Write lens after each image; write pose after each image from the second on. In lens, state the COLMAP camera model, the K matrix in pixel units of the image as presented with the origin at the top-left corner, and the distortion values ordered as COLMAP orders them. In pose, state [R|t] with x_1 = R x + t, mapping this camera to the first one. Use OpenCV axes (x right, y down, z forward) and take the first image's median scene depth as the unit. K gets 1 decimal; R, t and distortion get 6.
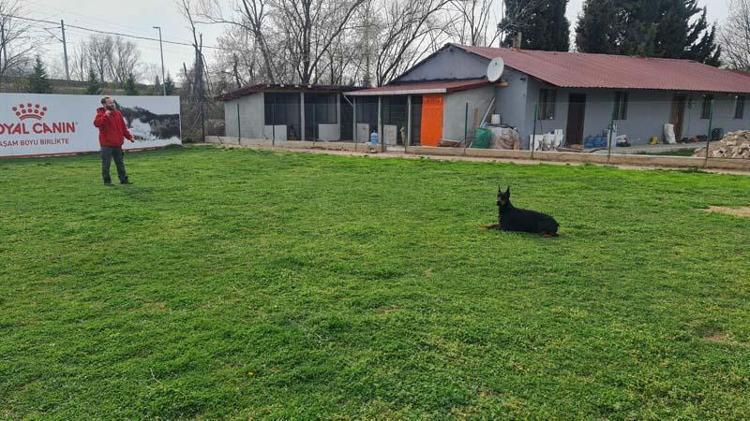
lens RADIAL K [[545.4, 0, 369.8], [0, 545.4, 207.4], [0, 0, 1]] dist [0.027941, -0.006088]
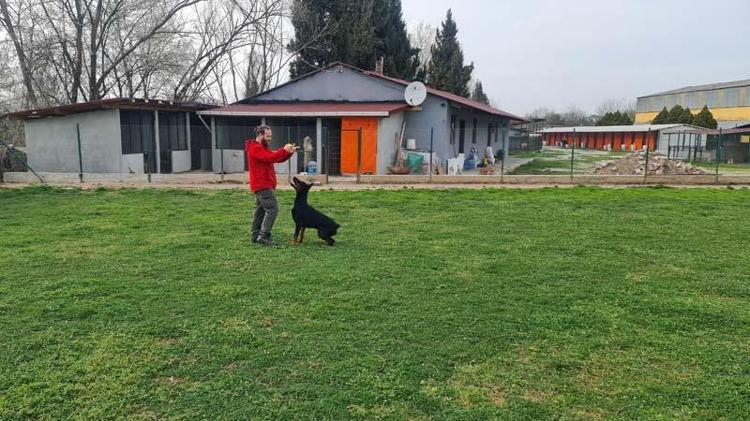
lens RADIAL K [[545.4, 0, 382.1], [0, 545.4, 213.5], [0, 0, 1]] dist [0.027941, -0.006088]
pose [[0.811954, -0.081666, 0.577980, -0.329352], [0.098408, 0.995143, 0.002365, -0.039252], [-0.575366, 0.054958, 0.816047, 0.208111]]
